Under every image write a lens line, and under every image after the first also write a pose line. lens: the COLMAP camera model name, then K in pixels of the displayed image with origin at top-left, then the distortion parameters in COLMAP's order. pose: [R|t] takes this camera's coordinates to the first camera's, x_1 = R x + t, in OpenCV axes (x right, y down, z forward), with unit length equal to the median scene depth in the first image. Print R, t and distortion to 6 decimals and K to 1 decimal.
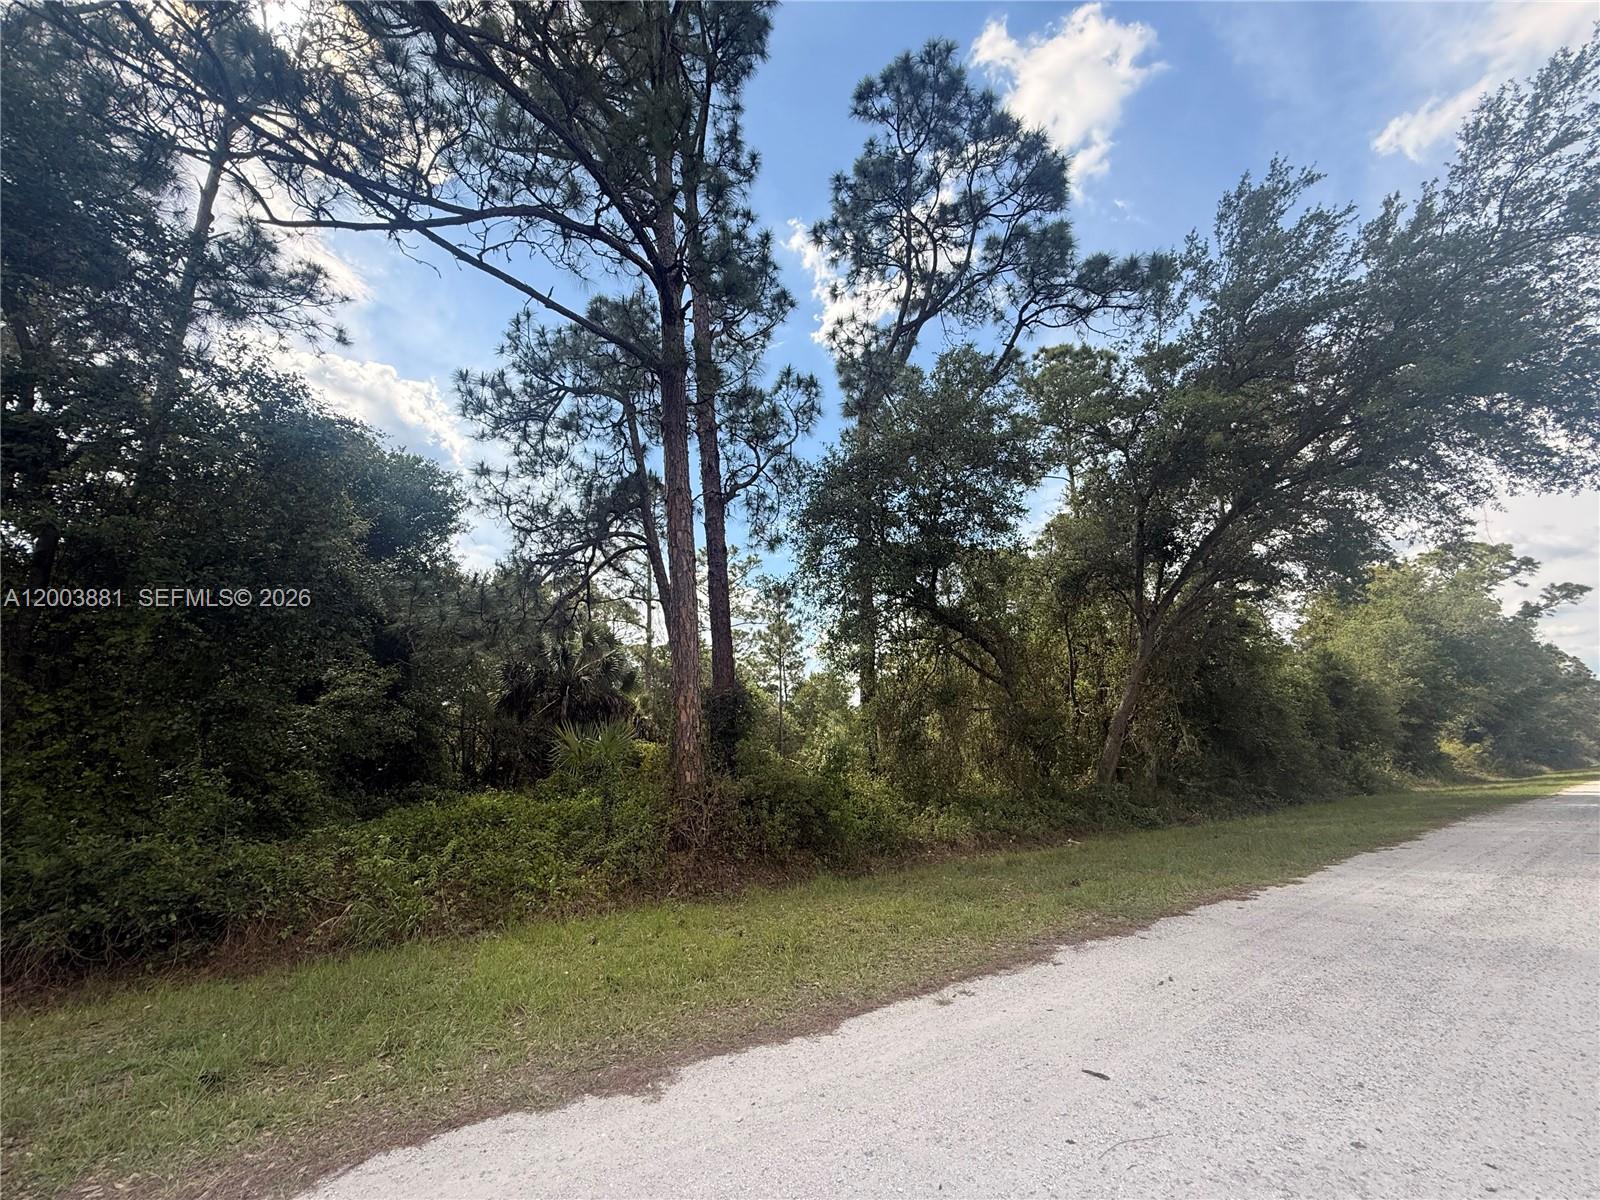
lens RADIAL K [[641.3, 0, 801.8], [0, 641.3, 599.8], [0, 0, 1]] dist [0.002041, -0.000220]
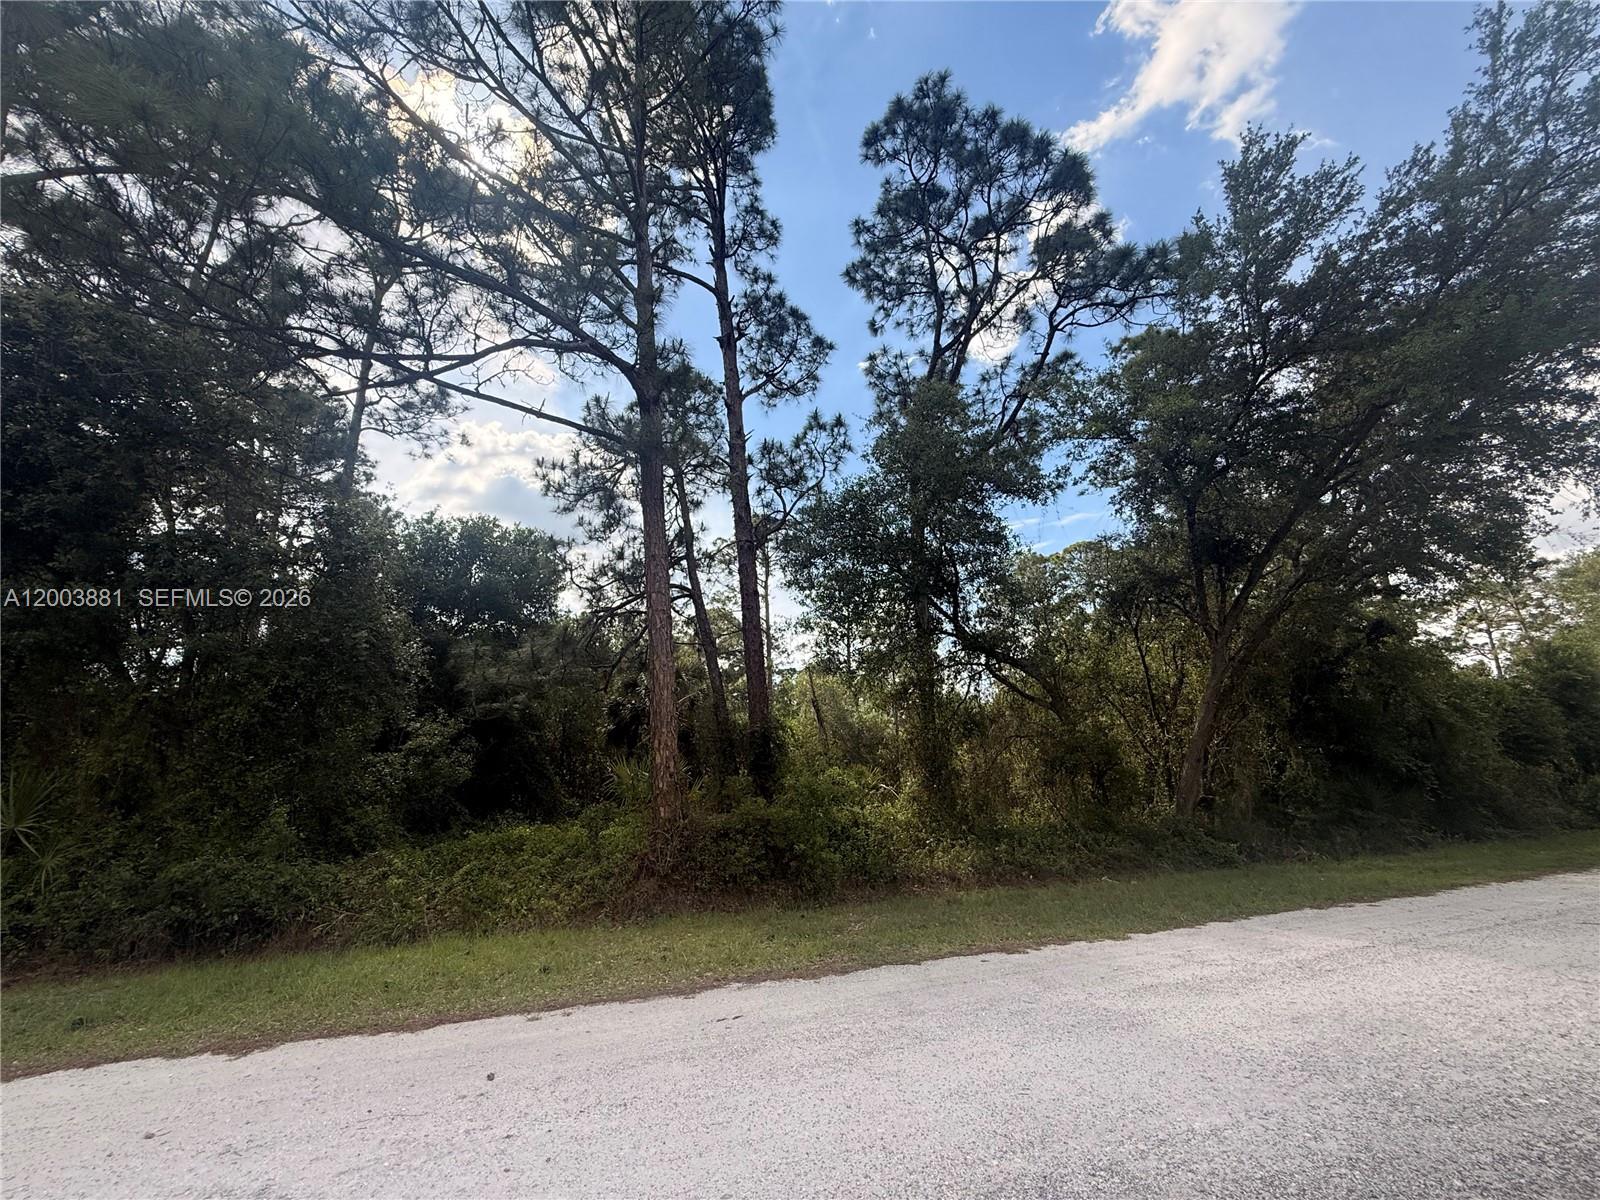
lens RADIAL K [[641.3, 0, 794.3], [0, 641.3, 599.7], [0, 0, 1]] dist [0.002041, -0.000220]
pose [[0.964761, -0.075422, -0.252086, 0.183691], [0.068668, 0.997008, -0.035495, -0.020385], [0.254009, 0.016934, 0.967054, -0.019845]]
